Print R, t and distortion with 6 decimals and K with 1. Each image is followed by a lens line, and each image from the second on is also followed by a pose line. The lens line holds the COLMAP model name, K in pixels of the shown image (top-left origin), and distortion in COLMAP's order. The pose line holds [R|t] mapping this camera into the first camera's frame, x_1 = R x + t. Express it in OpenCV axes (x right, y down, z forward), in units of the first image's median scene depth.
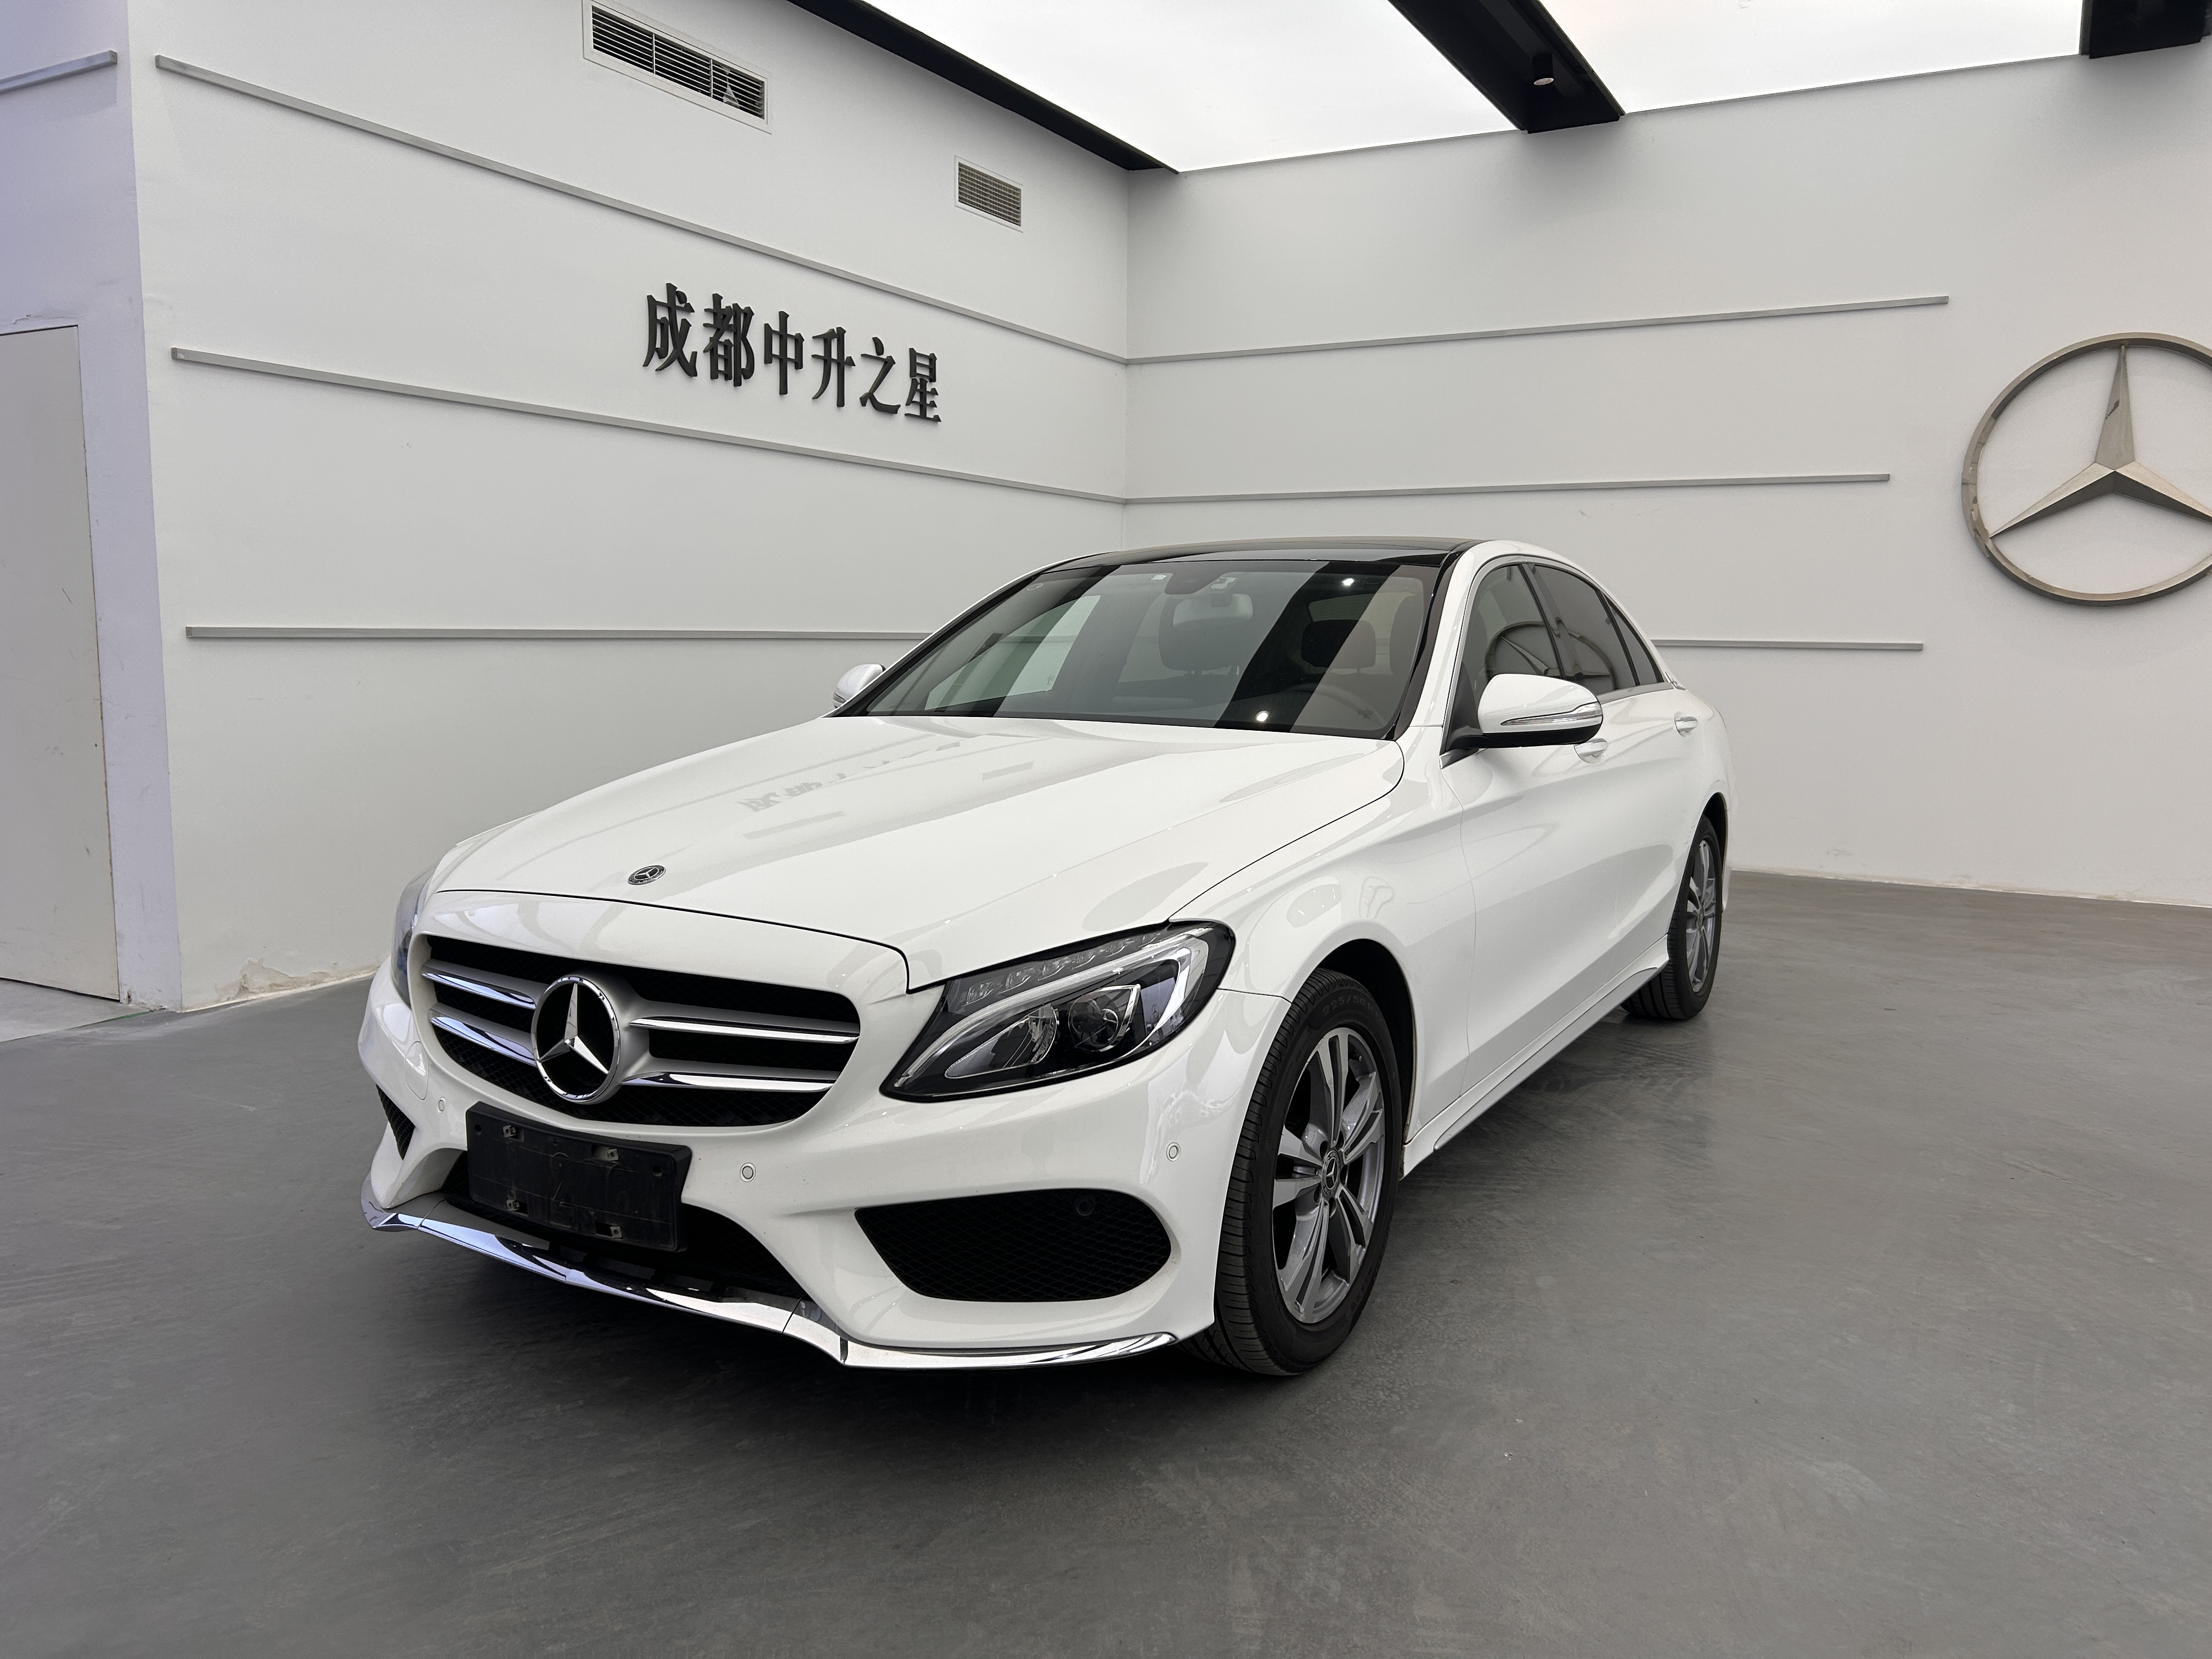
lens RADIAL K [[1672.0, 0, 1106.0], [0, 1672.0, 829.5], [0, 0, 1]] dist [0.021225, -0.003320]
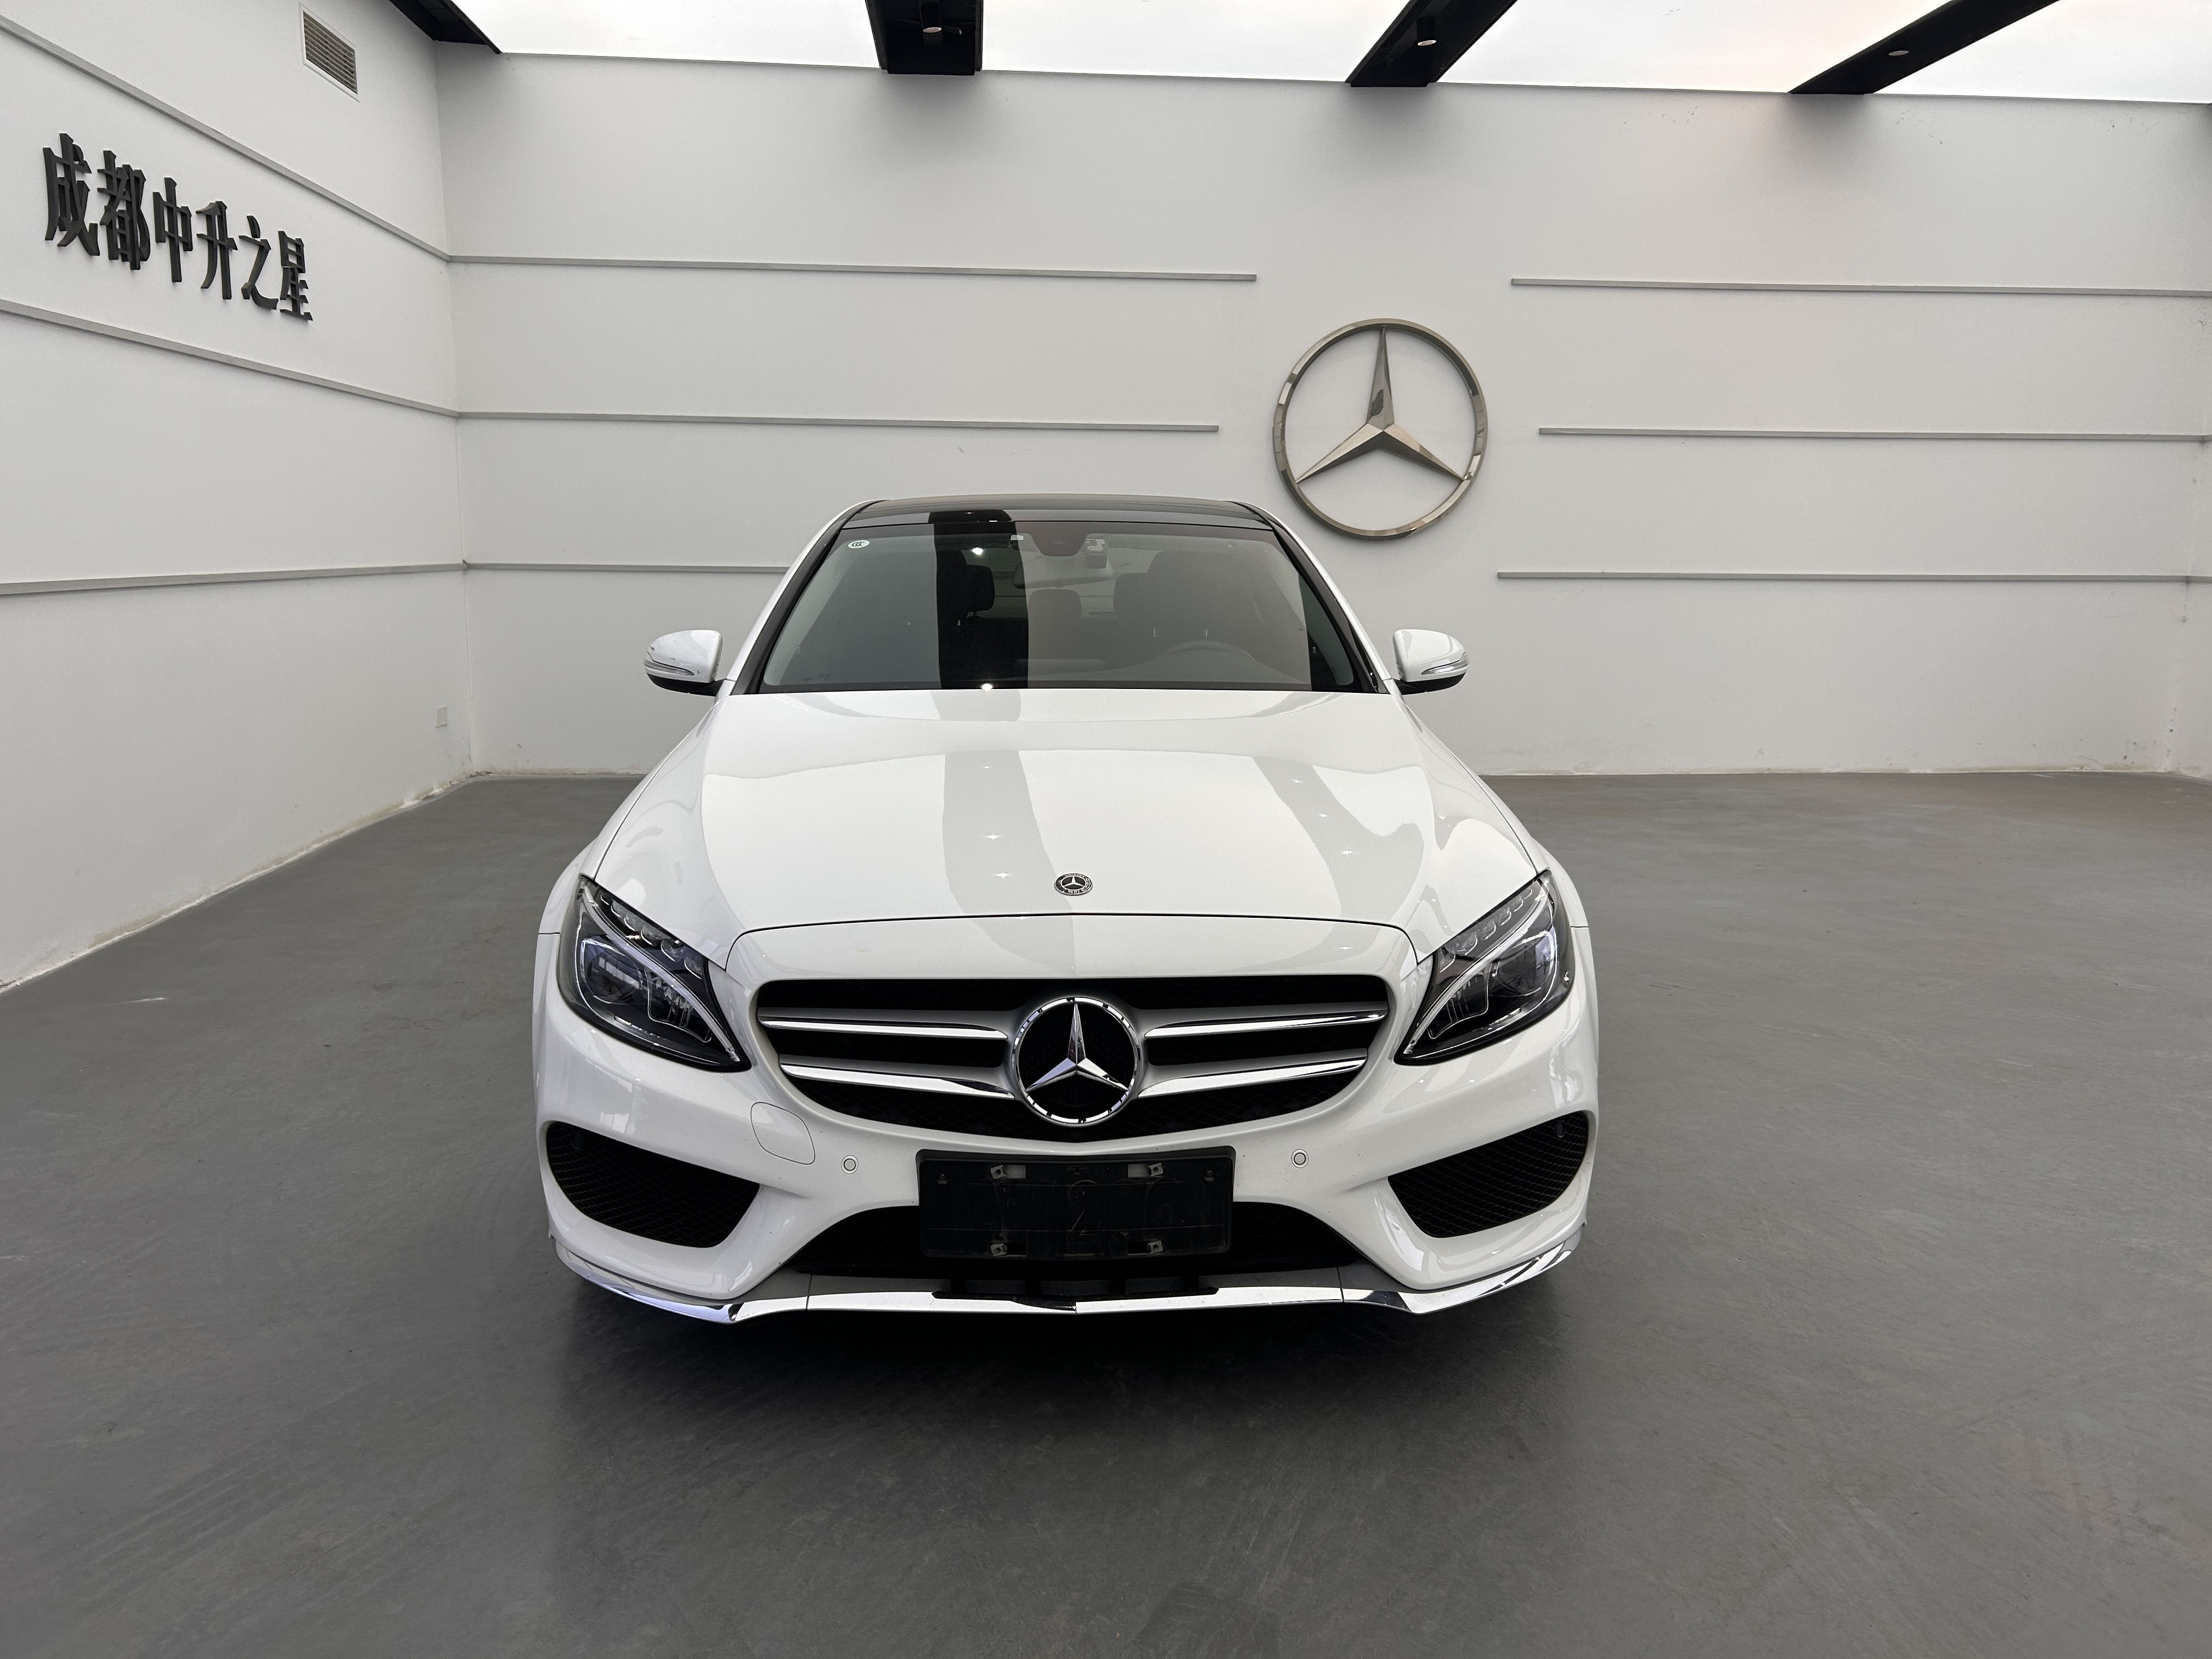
lens RADIAL K [[1669.3, 0, 1102.9], [0, 1669.3, 801.7], [0, 0, 1]] dist [0.055528, -0.056891]
pose [[0.841168, -0.087270, 0.533686, -0.292872], [0.065701, 0.996074, 0.059327, -0.029173], [-0.536768, -0.014841, 0.843599, 0.066926]]
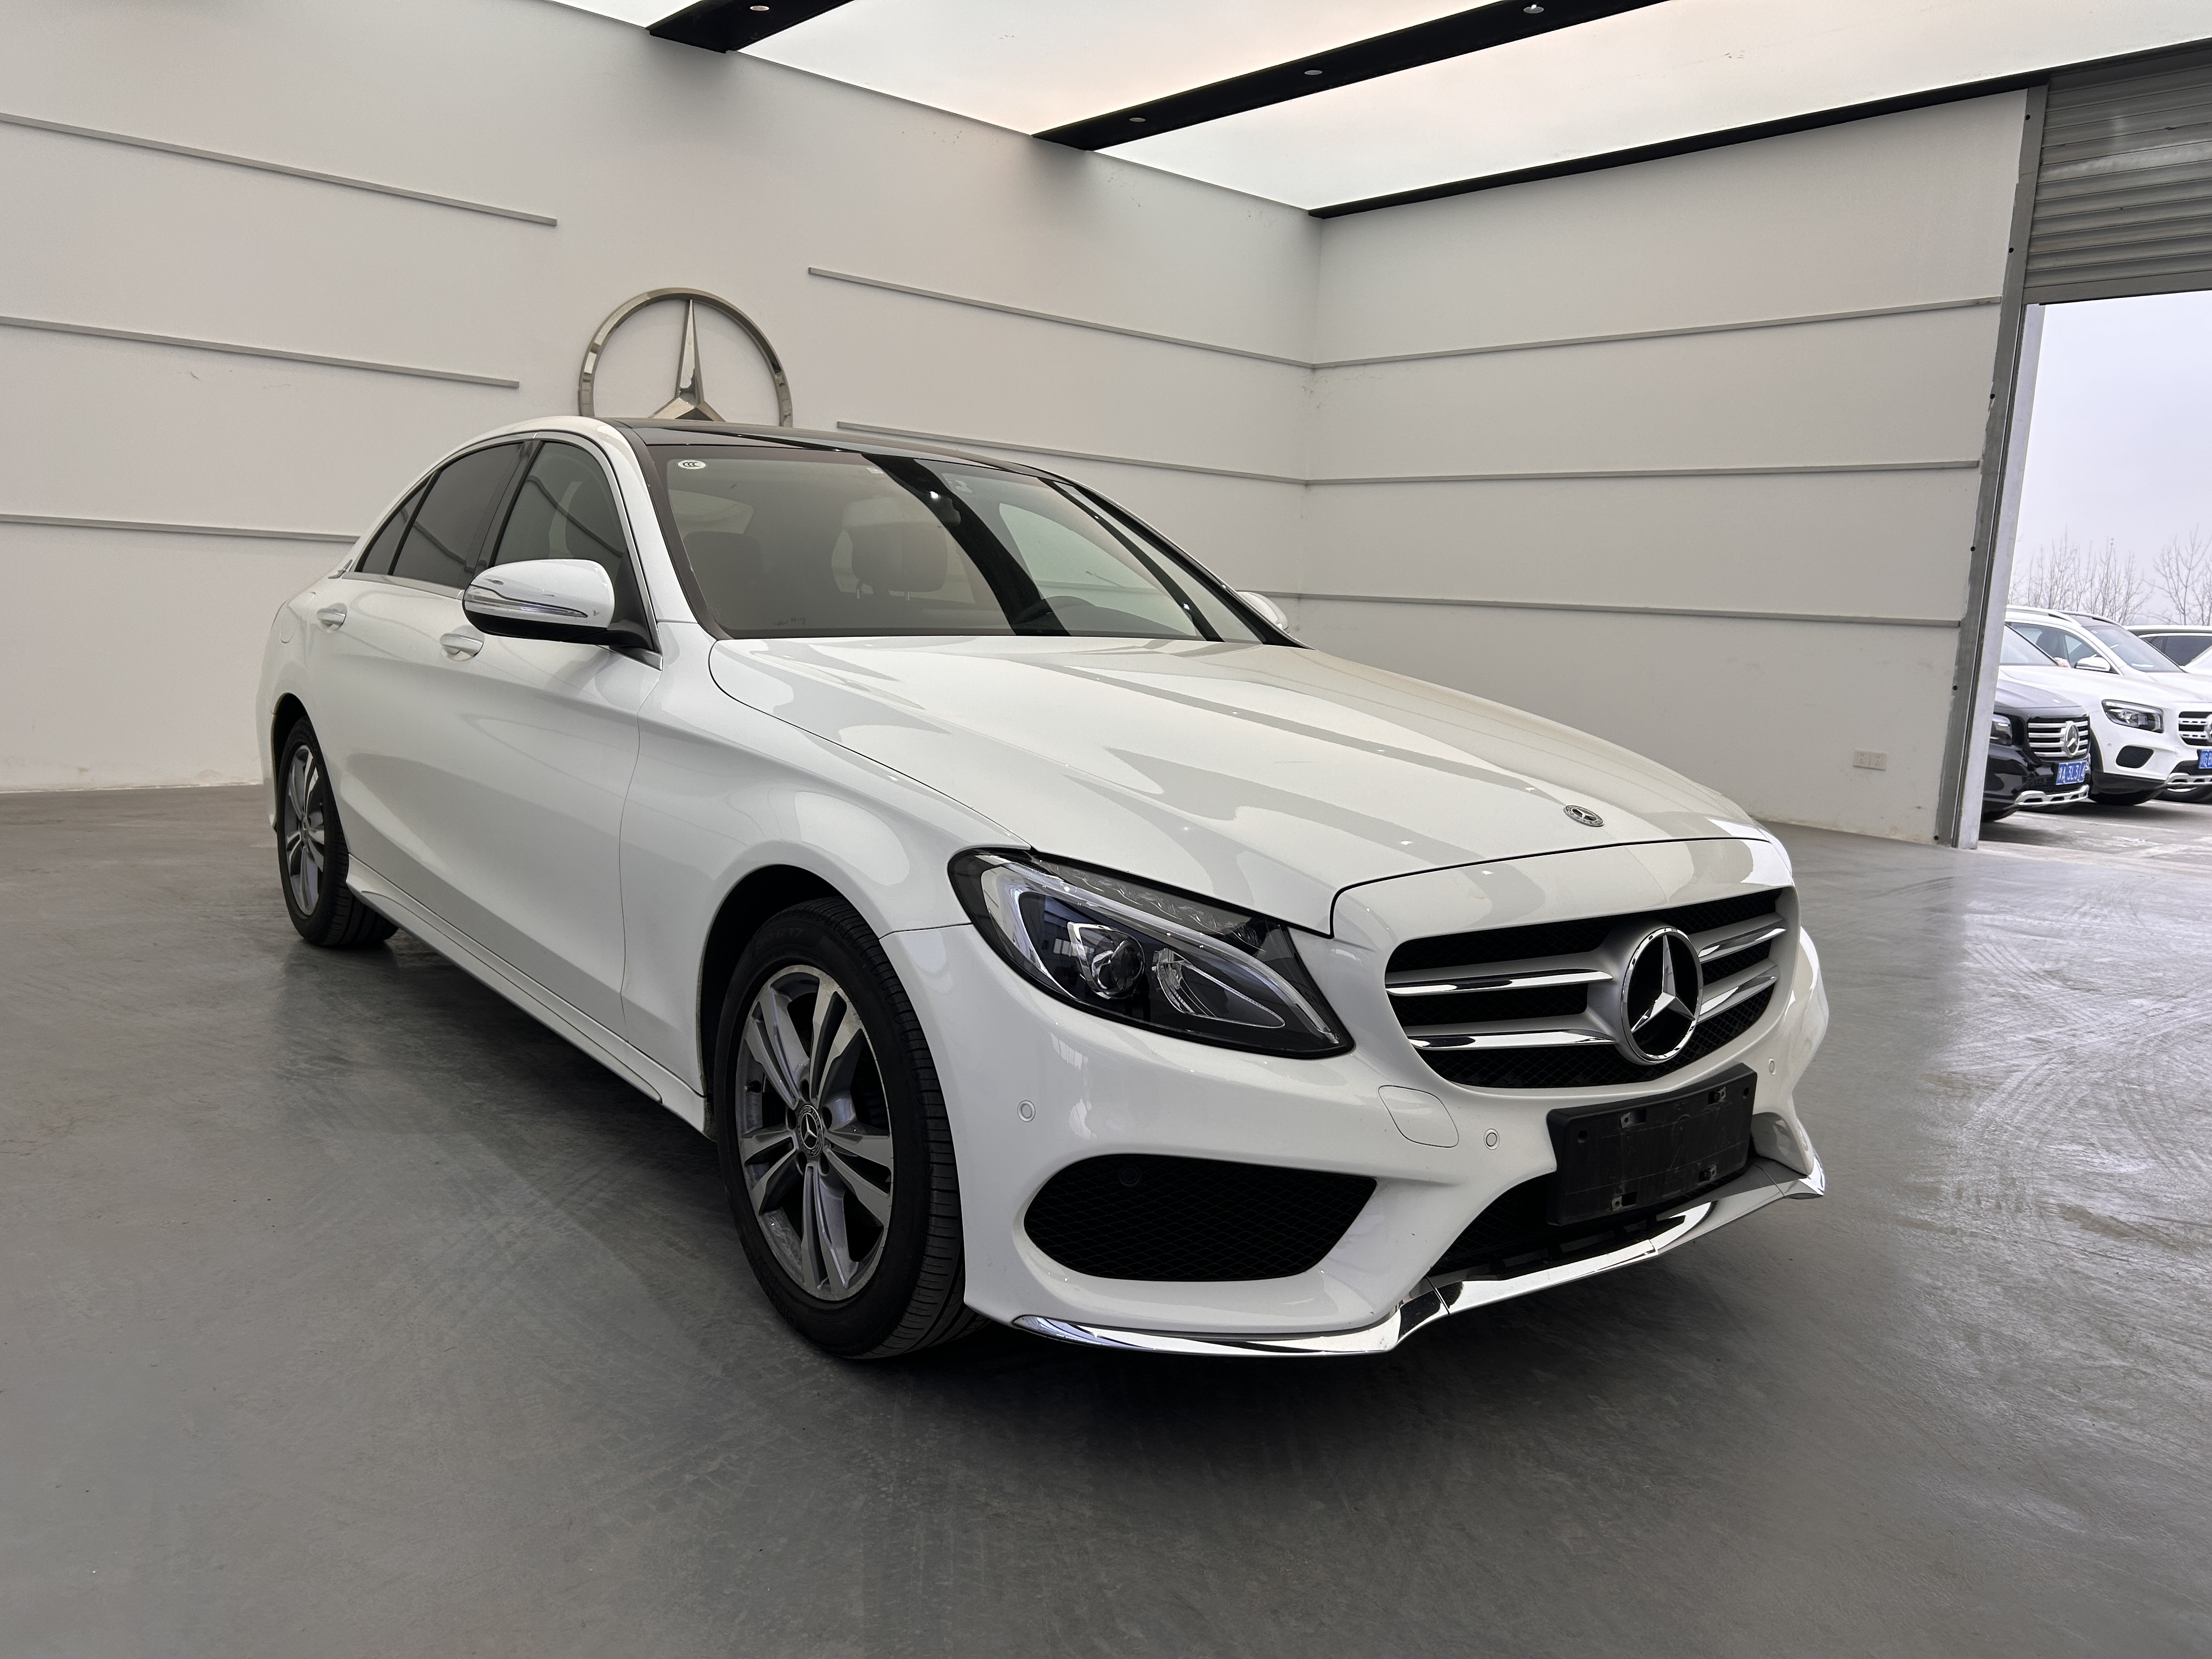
lens RADIAL K [[1669.3, 0, 1102.9], [0, 1669.3, 801.7], [0, 0, 1]] dist [0.055528, -0.056891]
pose [[0.360105, -0.108641, 0.926564, -0.466789], [0.061170, 0.993809, 0.092752, -0.031910], [-0.930904, 0.023277, 0.364521, 0.344788]]
